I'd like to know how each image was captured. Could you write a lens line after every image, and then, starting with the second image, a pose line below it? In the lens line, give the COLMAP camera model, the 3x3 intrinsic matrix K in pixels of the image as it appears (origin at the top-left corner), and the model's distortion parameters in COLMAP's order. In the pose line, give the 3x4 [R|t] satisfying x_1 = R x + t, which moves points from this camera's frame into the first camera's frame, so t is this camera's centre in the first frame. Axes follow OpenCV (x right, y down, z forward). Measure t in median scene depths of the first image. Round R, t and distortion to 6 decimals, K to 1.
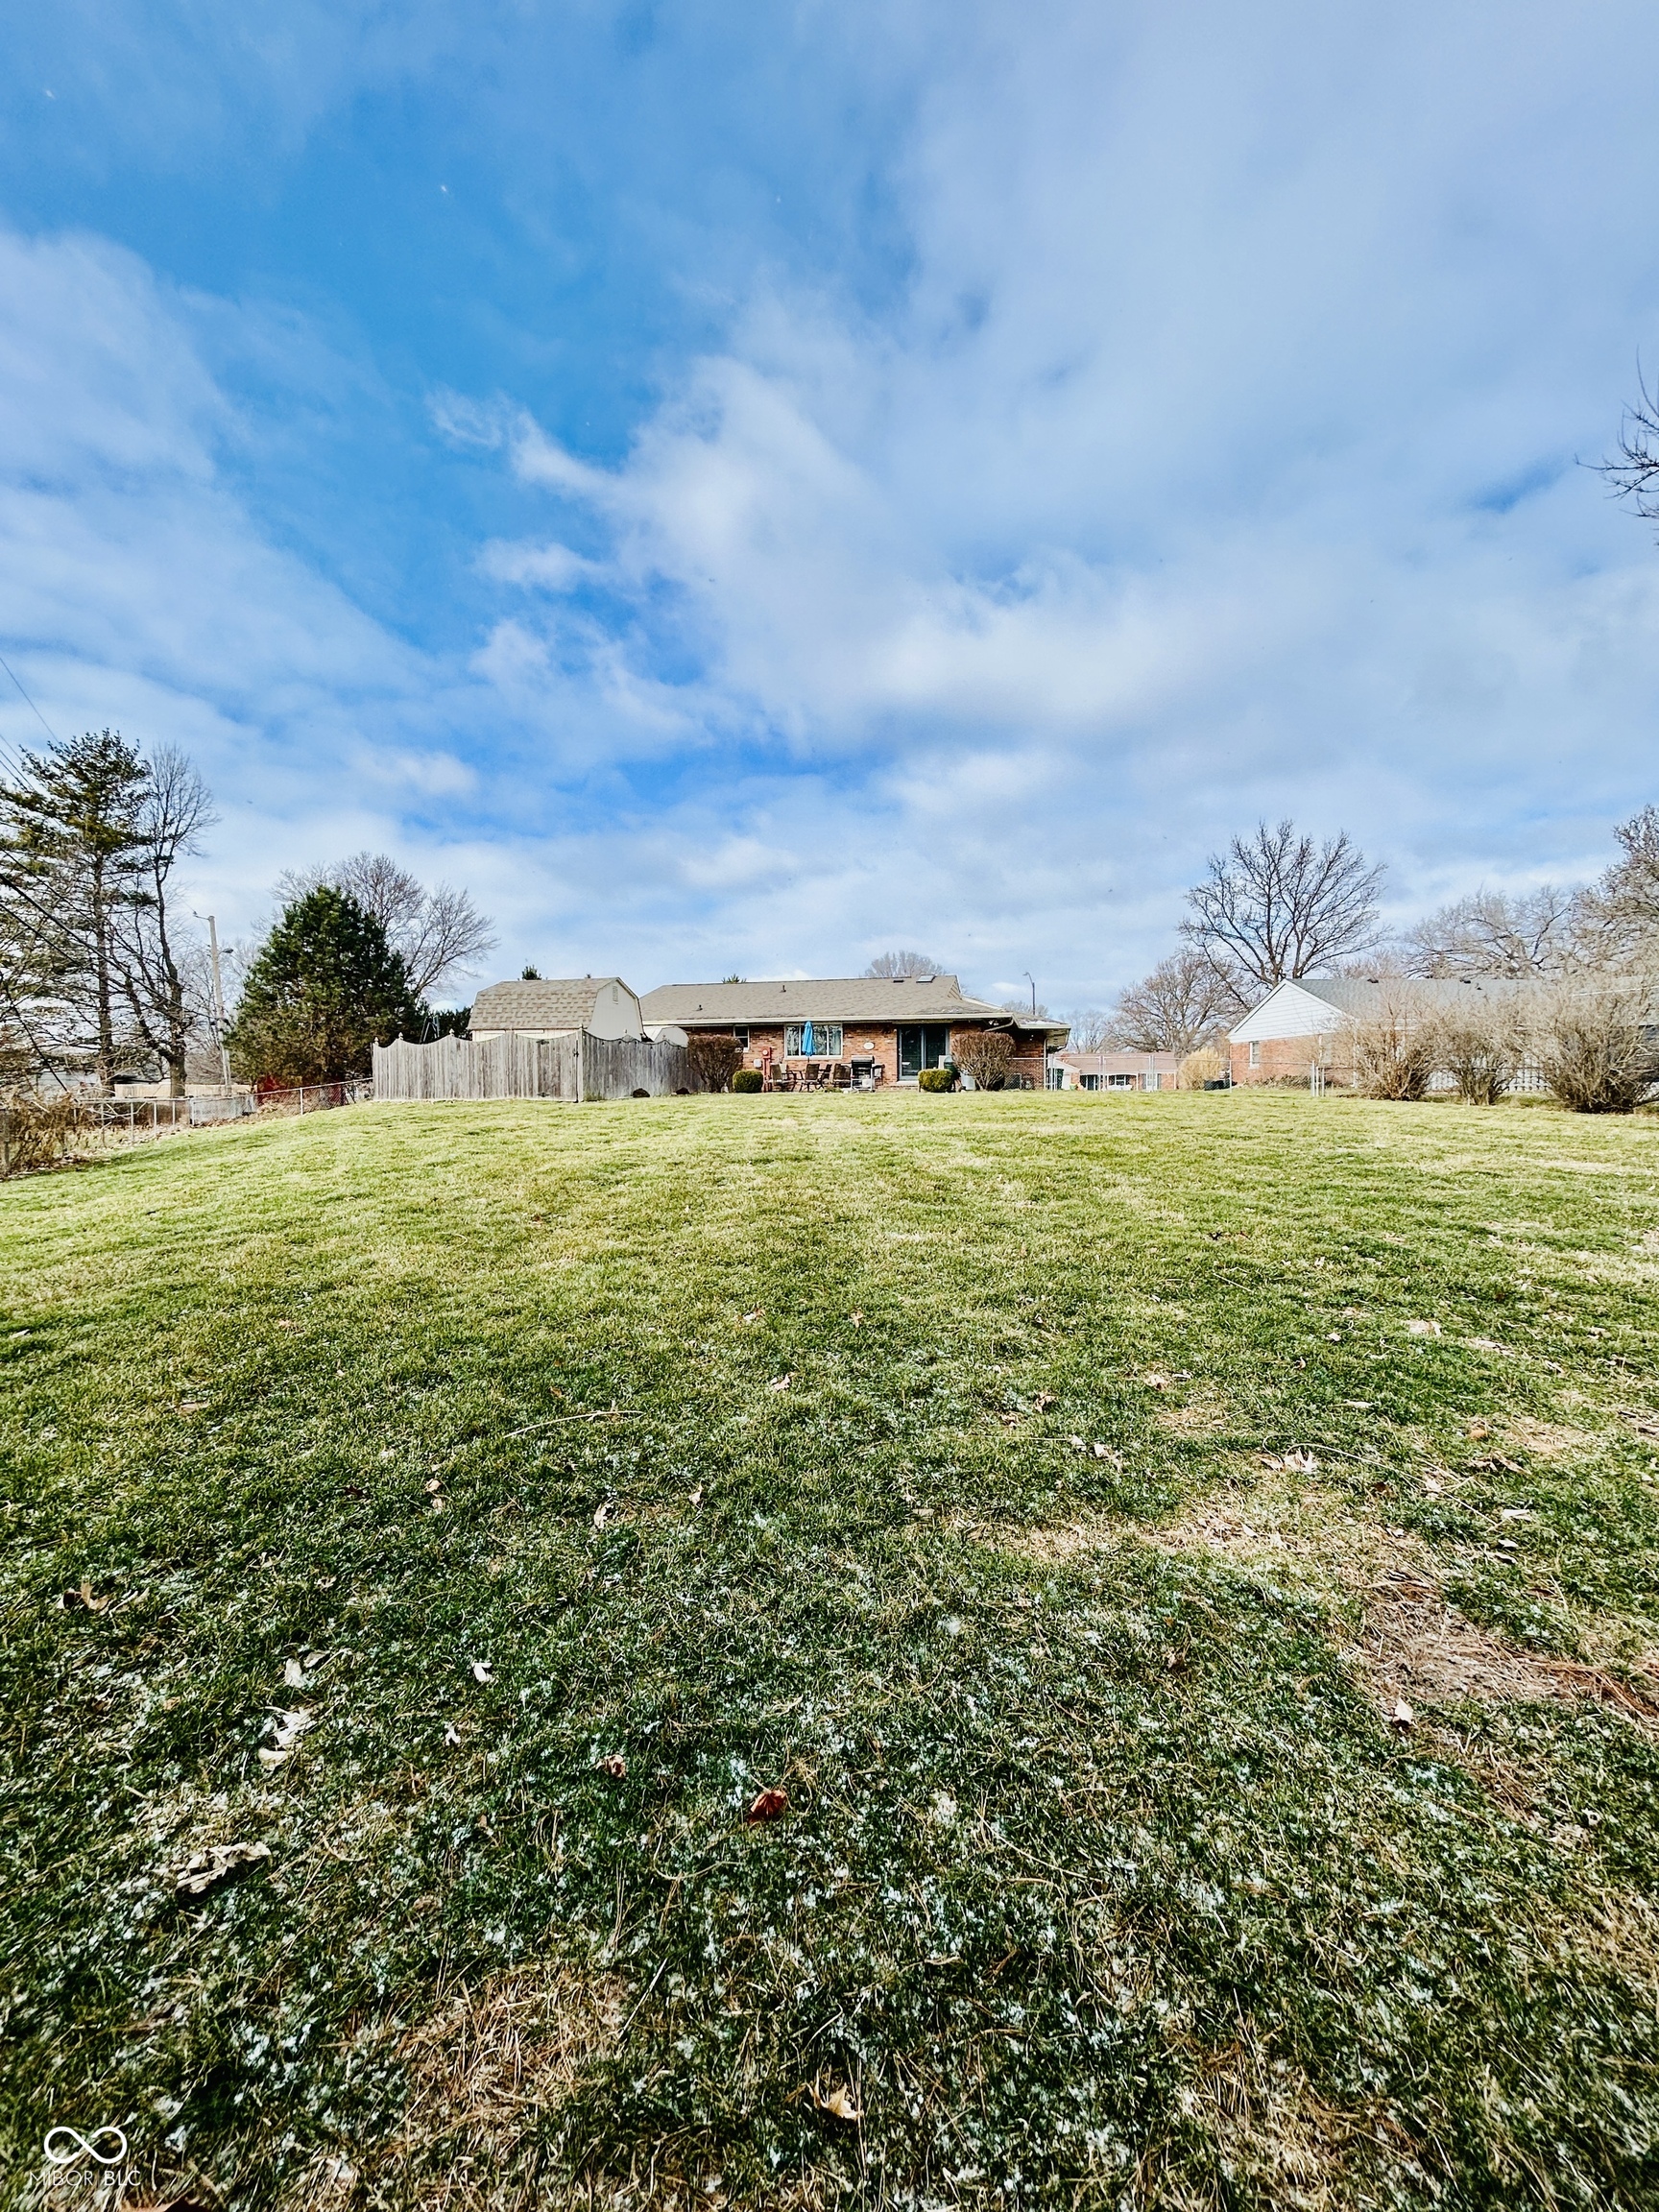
lens RADIAL K [[898.3, 0, 824.2], [0, 898.3, 1090.7], [0, 0, 1]] dist [0.002734, -0.001741]
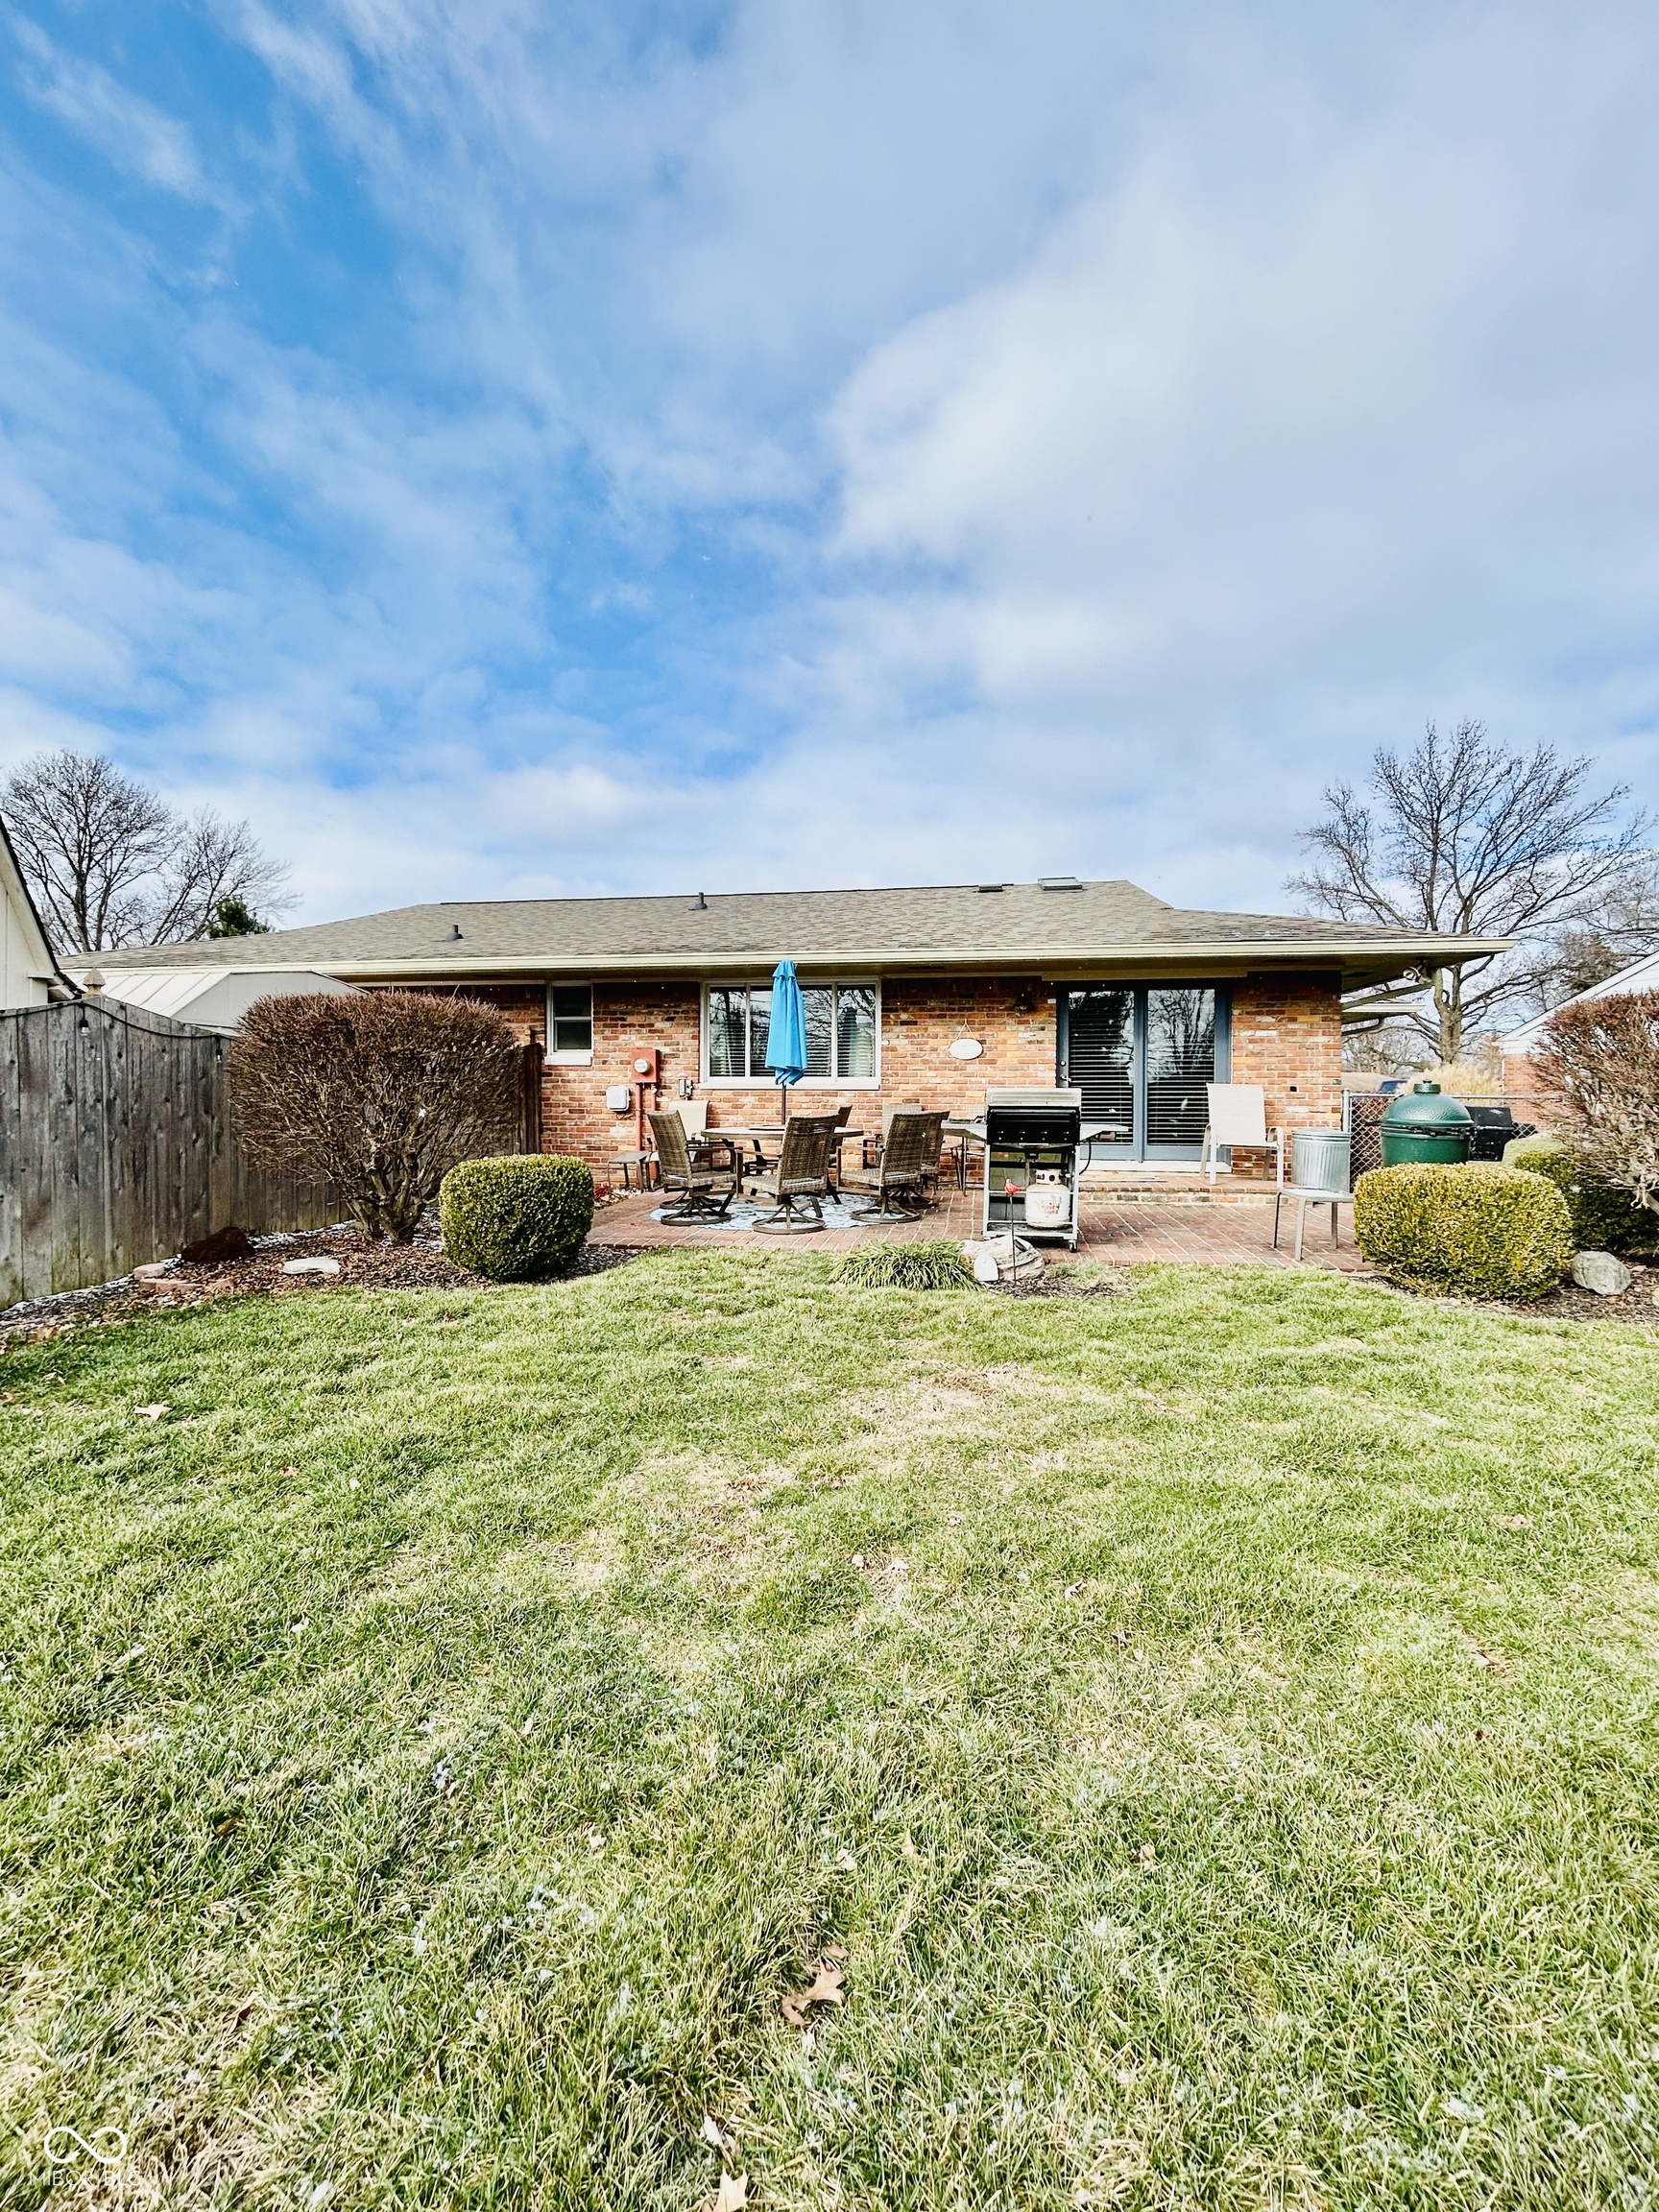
lens RADIAL K [[898.3, 0, 817.2], [0, 898.3, 1101.3], [0, 0, 1]] dist [0.002734, -0.001741]
pose [[0.997041, 0.006778, 0.076569, -0.038576], [-0.007214, 0.999959, 0.005412, -0.045093], [-0.076529, -0.005949, 0.997050, 0.944305]]
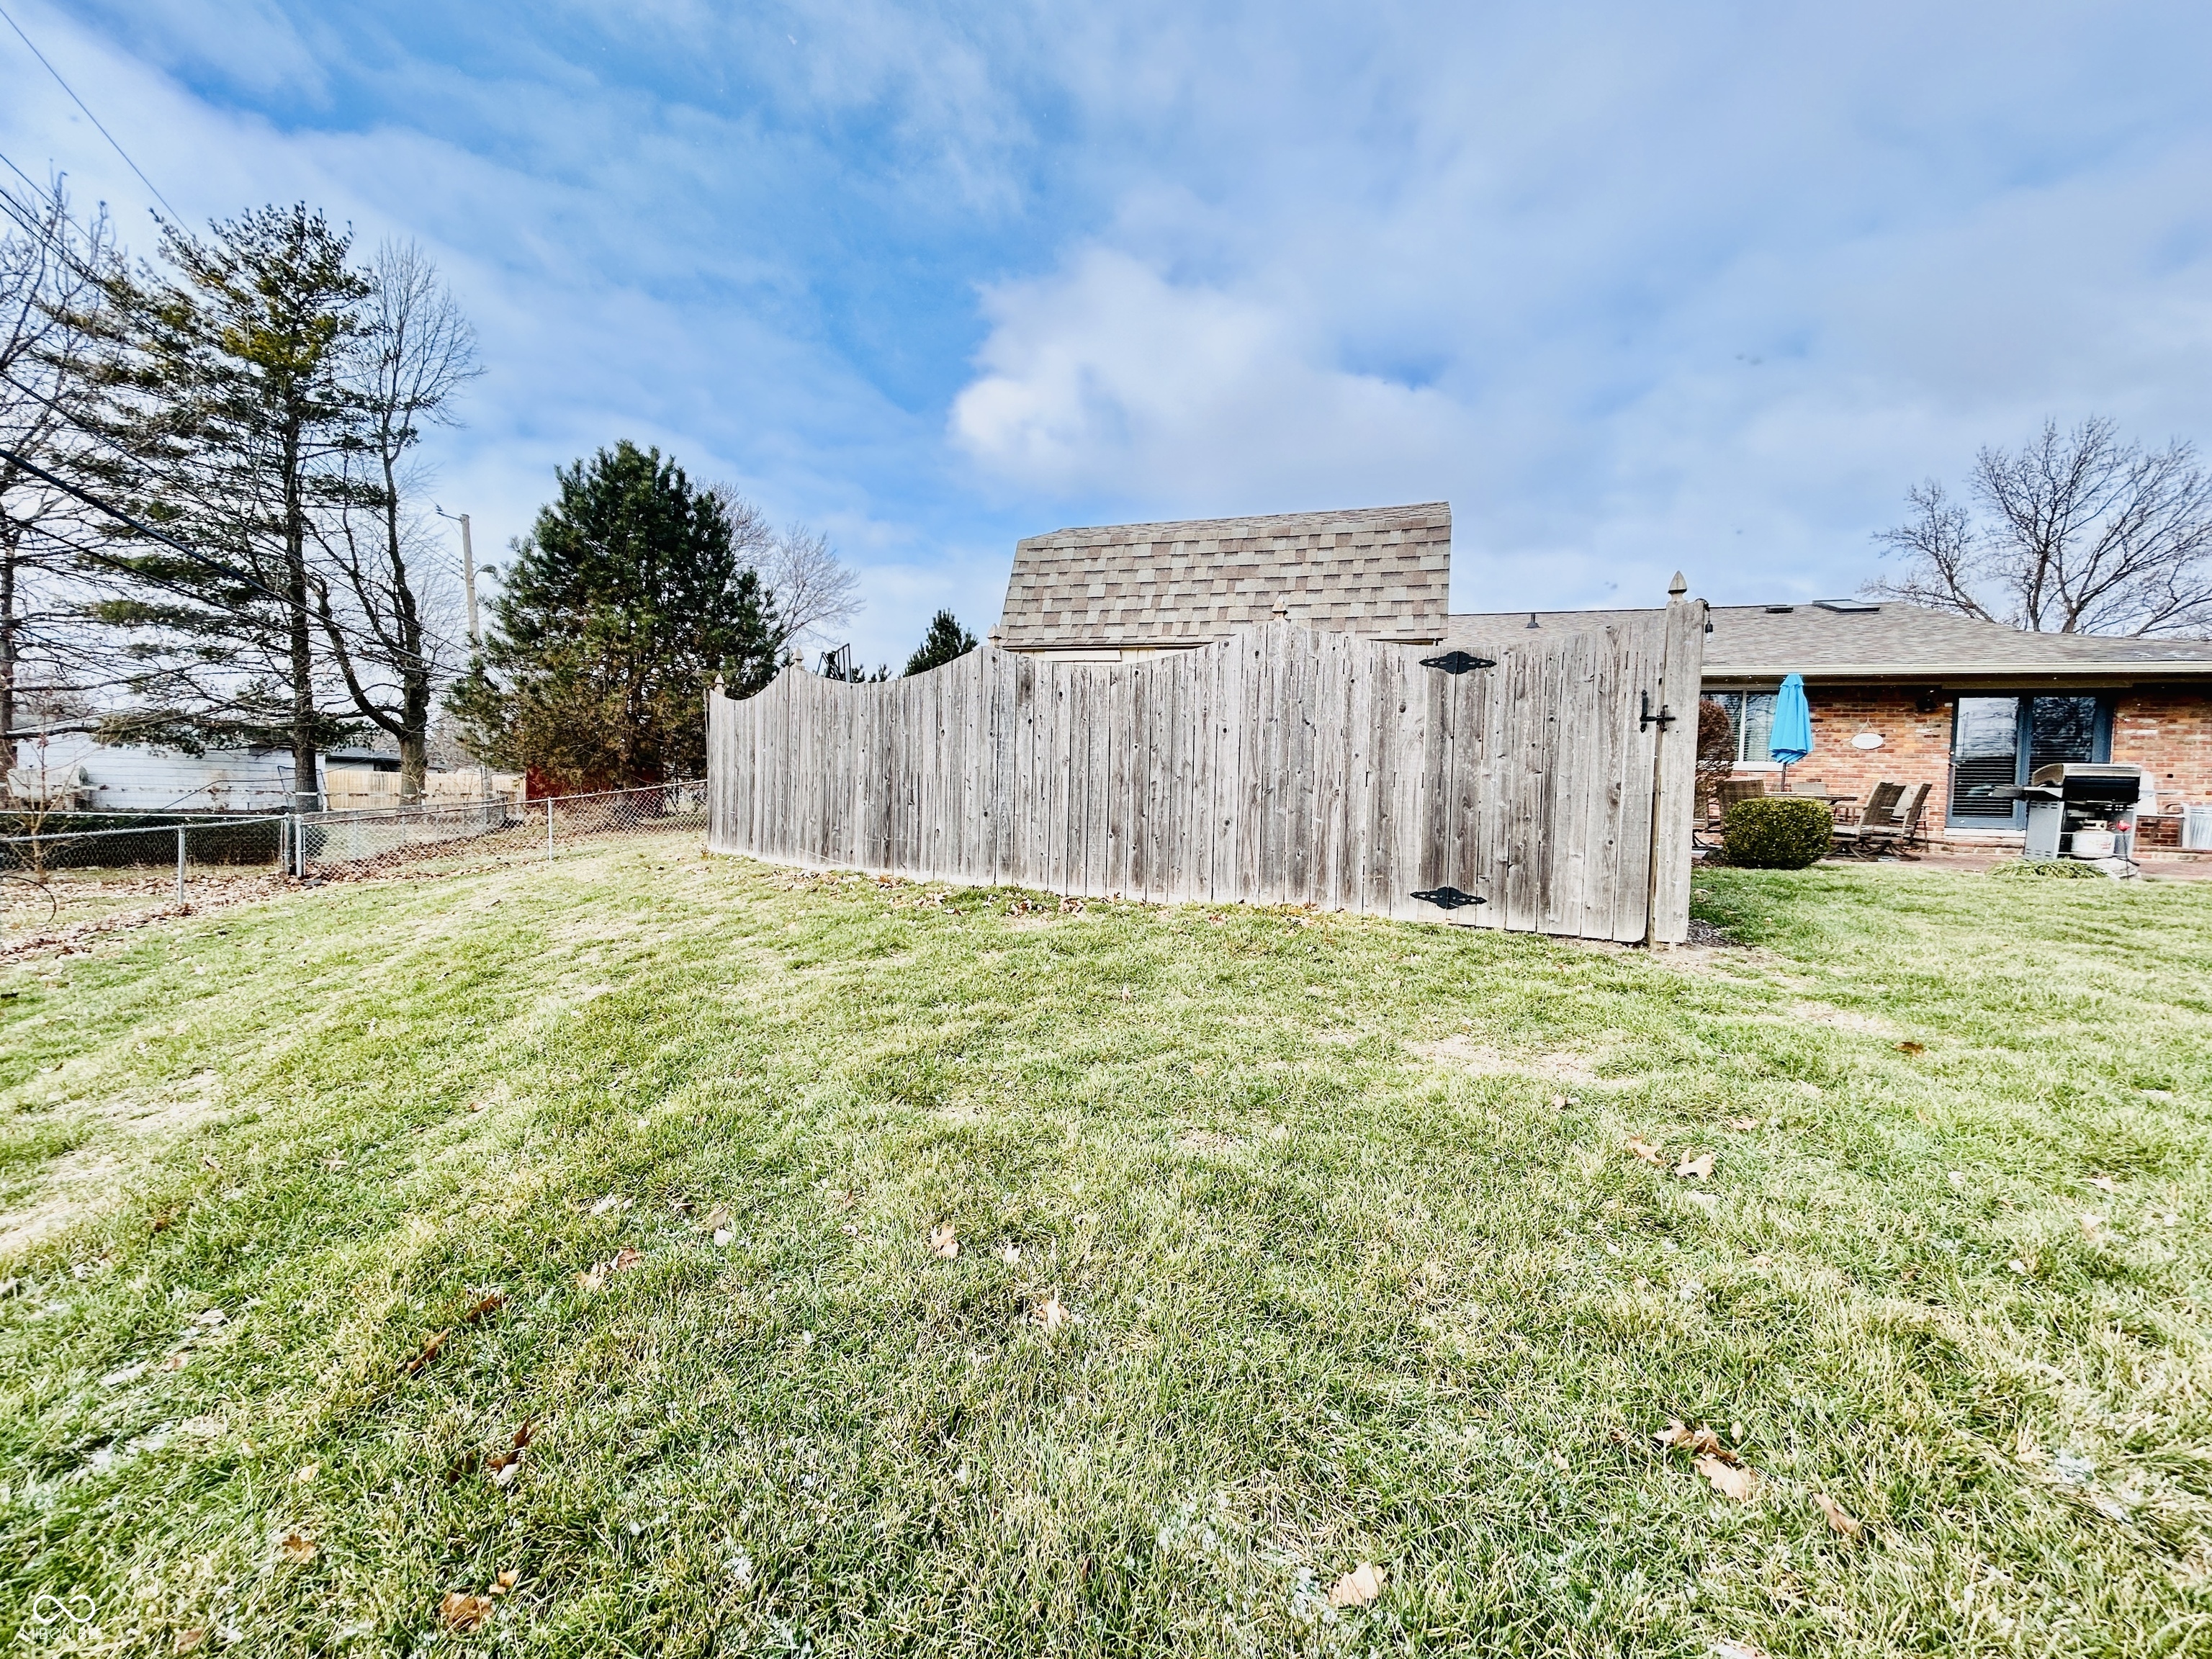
lens RADIAL K [[898.3, 0, 1089.8], [0, 898.3, 829.9], [0, 0, 1]] dist [0.002734, -0.001741]
pose [[0.997668, 0.034284, -0.059026, -0.392007], [-0.031964, 0.998696, 0.039812, -0.019195], [0.060314, -0.037832, 0.997462, 0.776497]]
